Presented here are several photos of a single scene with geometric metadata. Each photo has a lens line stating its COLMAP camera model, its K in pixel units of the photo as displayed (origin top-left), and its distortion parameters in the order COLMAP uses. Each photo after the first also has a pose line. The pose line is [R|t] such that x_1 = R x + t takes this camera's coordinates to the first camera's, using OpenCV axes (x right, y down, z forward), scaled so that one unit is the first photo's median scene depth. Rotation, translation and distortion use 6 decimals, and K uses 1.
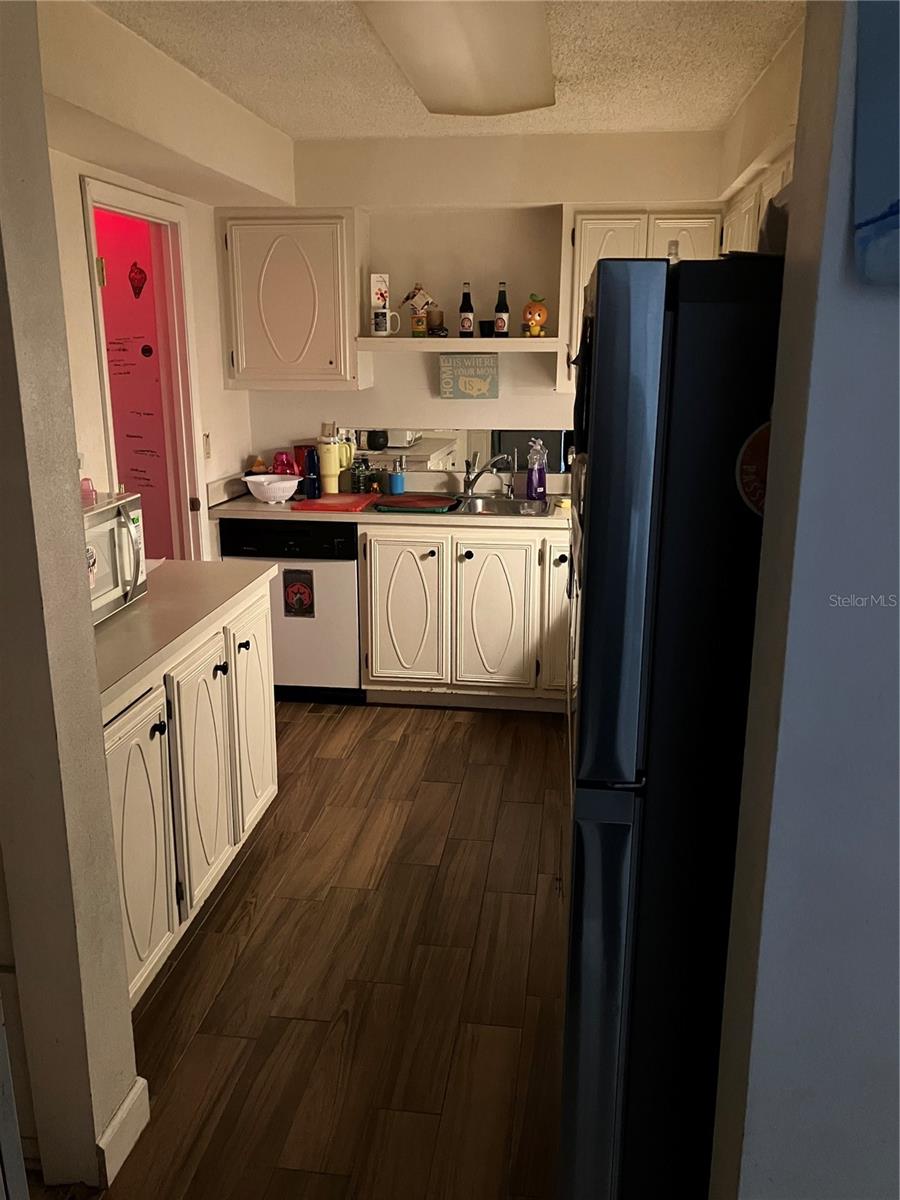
lens RADIAL K [[996.4, 0, 455.2], [0, 996.4, 610.7], [0, 0, 1]] dist [0.019559, -0.005450]
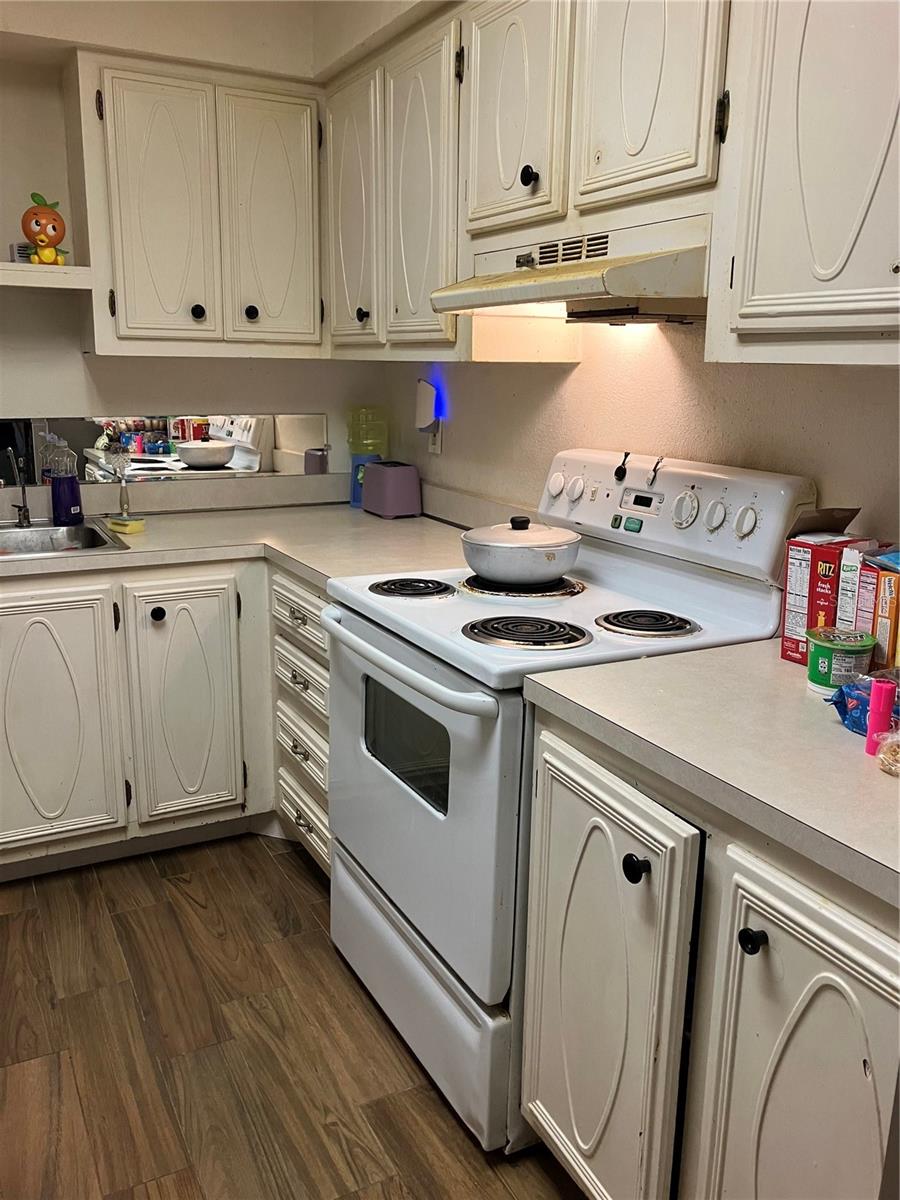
lens RADIAL K [[996.4, 0, 453.8], [0, 996.4, 593.4], [0, 0, 1]] dist [0.019559, -0.005450]
pose [[0.817954, -0.120958, 0.562423, -0.087332], [0.141879, 0.989862, 0.006545, -0.040983], [-0.557513, 0.074443, 0.826824, 0.361233]]
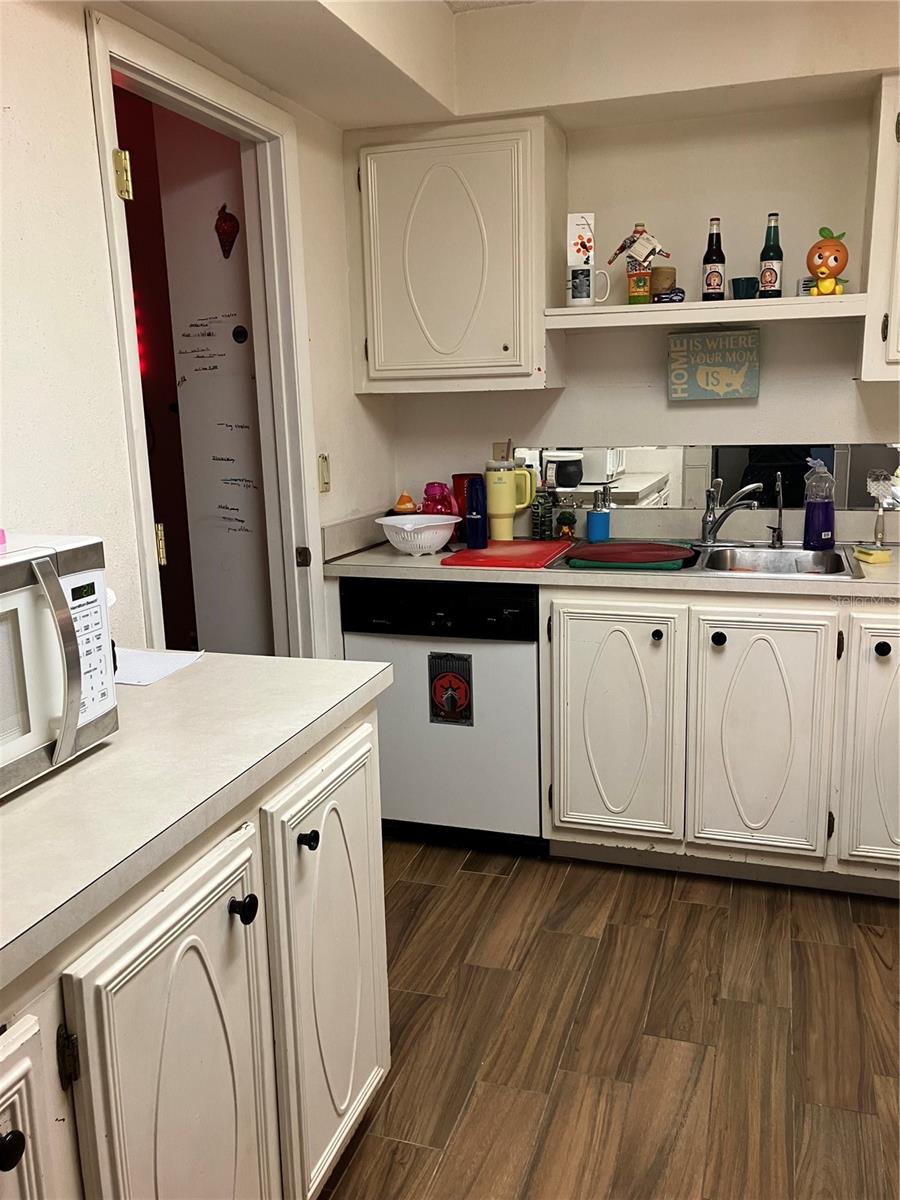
lens RADIAL K [[996.4, 0, 459.4], [0, 996.4, 593.7], [0, 0, 1]] dist [0.019559, -0.005450]
pose [[0.983948, 0.010483, -0.178149, -0.033771], [-0.022614, 0.997550, -0.066200, -0.038151], [0.177018, 0.069166, 0.981774, 0.347875]]
